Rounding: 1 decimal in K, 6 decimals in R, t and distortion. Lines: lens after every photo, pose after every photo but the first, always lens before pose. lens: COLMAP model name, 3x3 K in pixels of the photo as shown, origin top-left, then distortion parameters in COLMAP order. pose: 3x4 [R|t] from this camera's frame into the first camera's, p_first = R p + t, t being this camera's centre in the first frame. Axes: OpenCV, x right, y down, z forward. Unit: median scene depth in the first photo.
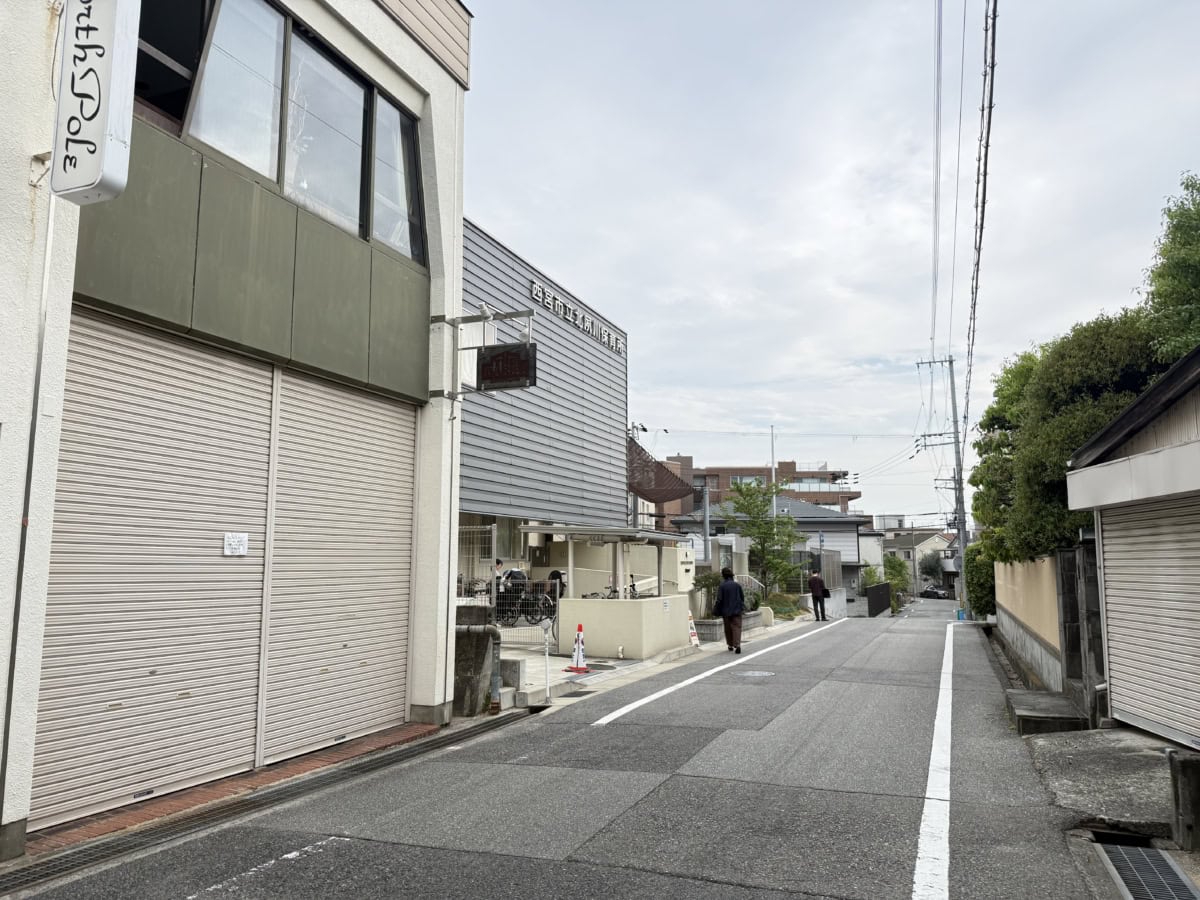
lens RADIAL K [[855.8, 0, 600.0], [0, 855.8, 450.0], [0, 0, 1]] dist [0.107238, -0.113859]
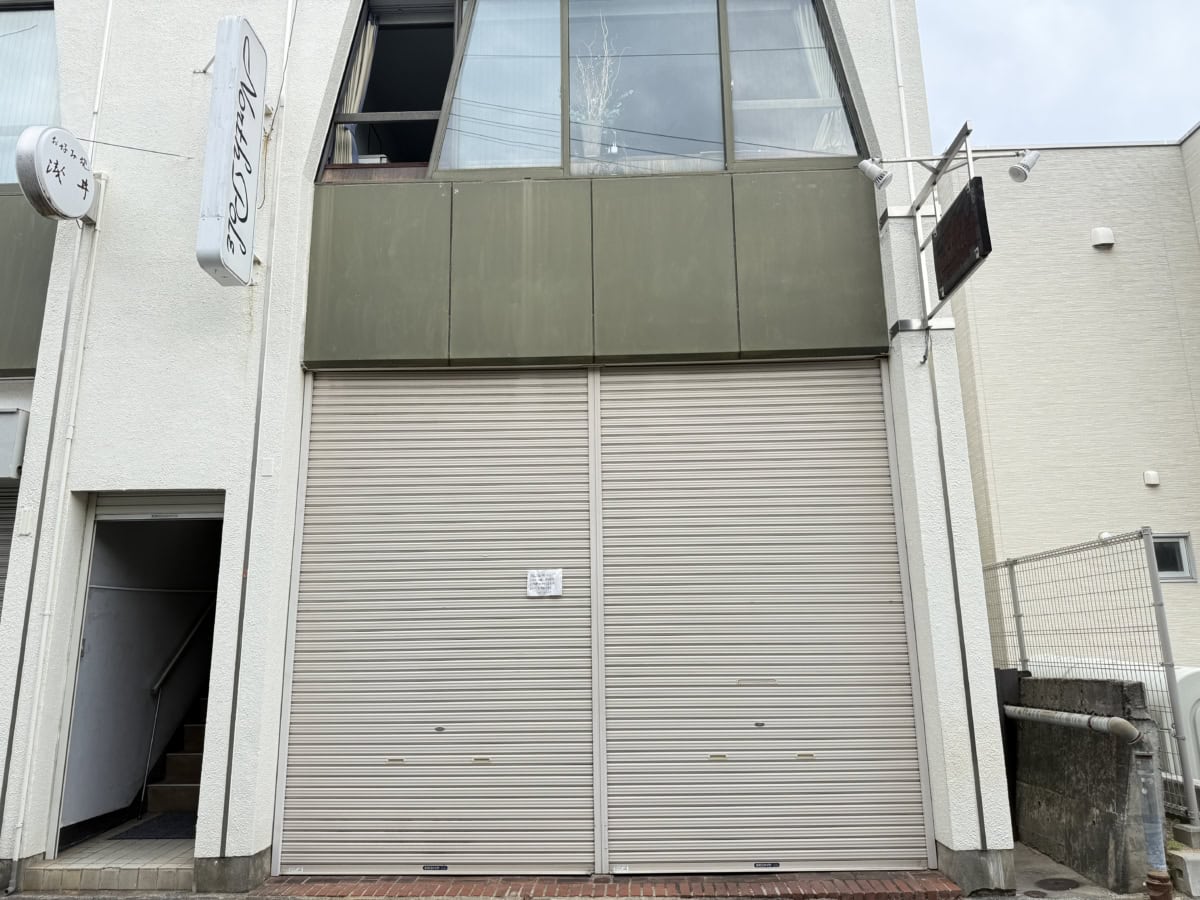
lens RADIAL K [[855.8, 0, 600.0], [0, 855.8, 450.0], [0, 0, 1]] dist [0.107238, -0.113859]
pose [[0.345305, -0.211139, -0.914431, 0.373035], [0.137898, 0.975203, -0.173098, 0.125515], [0.928304, -0.066326, 0.365858, 0.699843]]
